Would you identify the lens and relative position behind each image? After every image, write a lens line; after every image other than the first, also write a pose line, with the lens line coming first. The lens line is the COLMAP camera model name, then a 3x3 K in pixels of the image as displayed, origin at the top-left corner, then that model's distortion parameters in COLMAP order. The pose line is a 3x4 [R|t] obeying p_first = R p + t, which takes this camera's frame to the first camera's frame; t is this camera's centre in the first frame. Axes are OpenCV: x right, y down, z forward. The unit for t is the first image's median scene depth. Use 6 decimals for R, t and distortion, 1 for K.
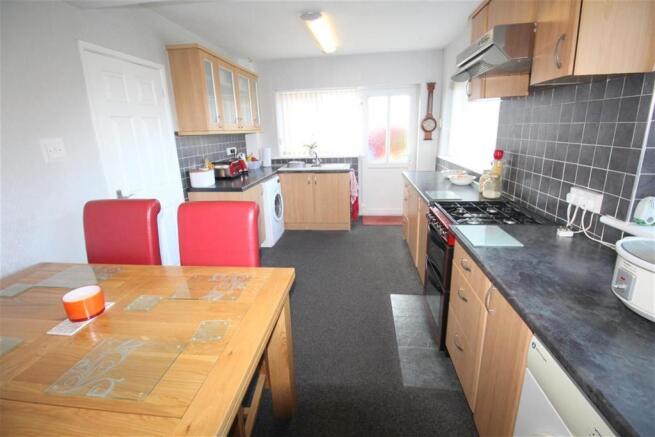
lens RADIAL K [[302.4, 0, 322.4], [0, 302.4, 215.9], [0, 0, 1]] dist [-0.014852, -0.003165]
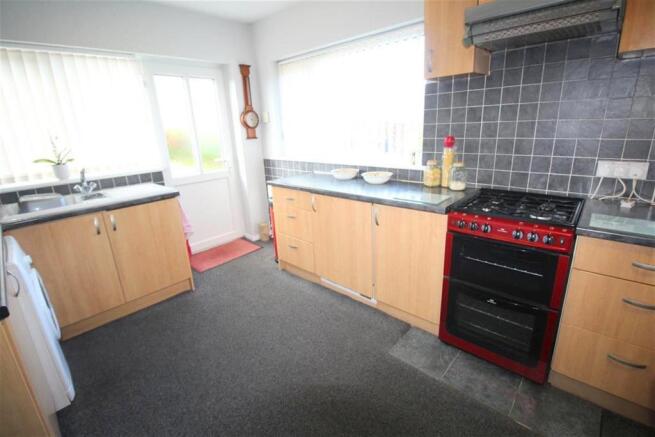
lens RADIAL K [[302.4, 0, 329.9], [0, 302.4, 214.3], [0, 0, 1]] dist [-0.014852, -0.003165]
pose [[0.575311, -0.224731, 0.786456, -0.196286], [0.247746, 0.964225, 0.094297, -0.085718], [-0.779512, 0.140591, 0.610406, 0.389425]]
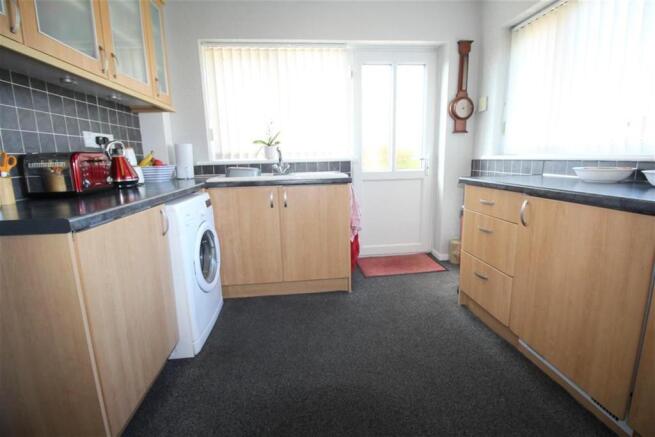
lens RADIAL K [[302.4, 0, 325.8], [0, 302.4, 213.7], [0, 0, 1]] dist [-0.014852, -0.003165]
pose [[0.974809, -0.032609, 0.220646, -0.065902], [0.054530, 0.994078, -0.094002, -0.040588], [-0.216274, 0.103666, 0.970814, 0.469834]]
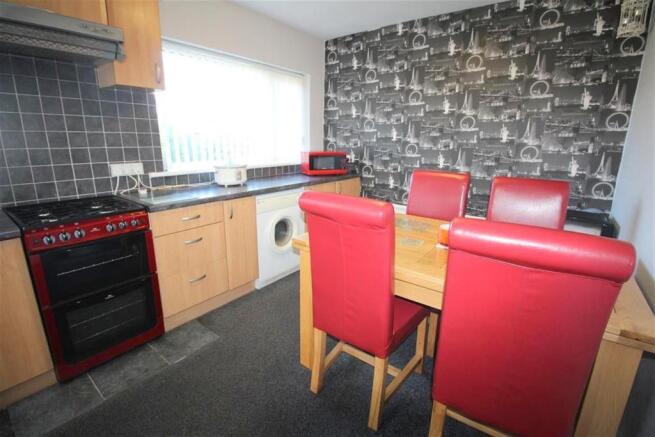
lens RADIAL K [[302.4, 0, 325.9], [0, 302.4, 216.5], [0, 0, 1]] dist [-0.014852, -0.003165]
pose [[-0.859716, -0.109197, 0.498963, -0.241960], [0.156050, 0.874019, 0.460152, -0.125203], [-0.486351, 0.473463, -0.734368, 0.566789]]
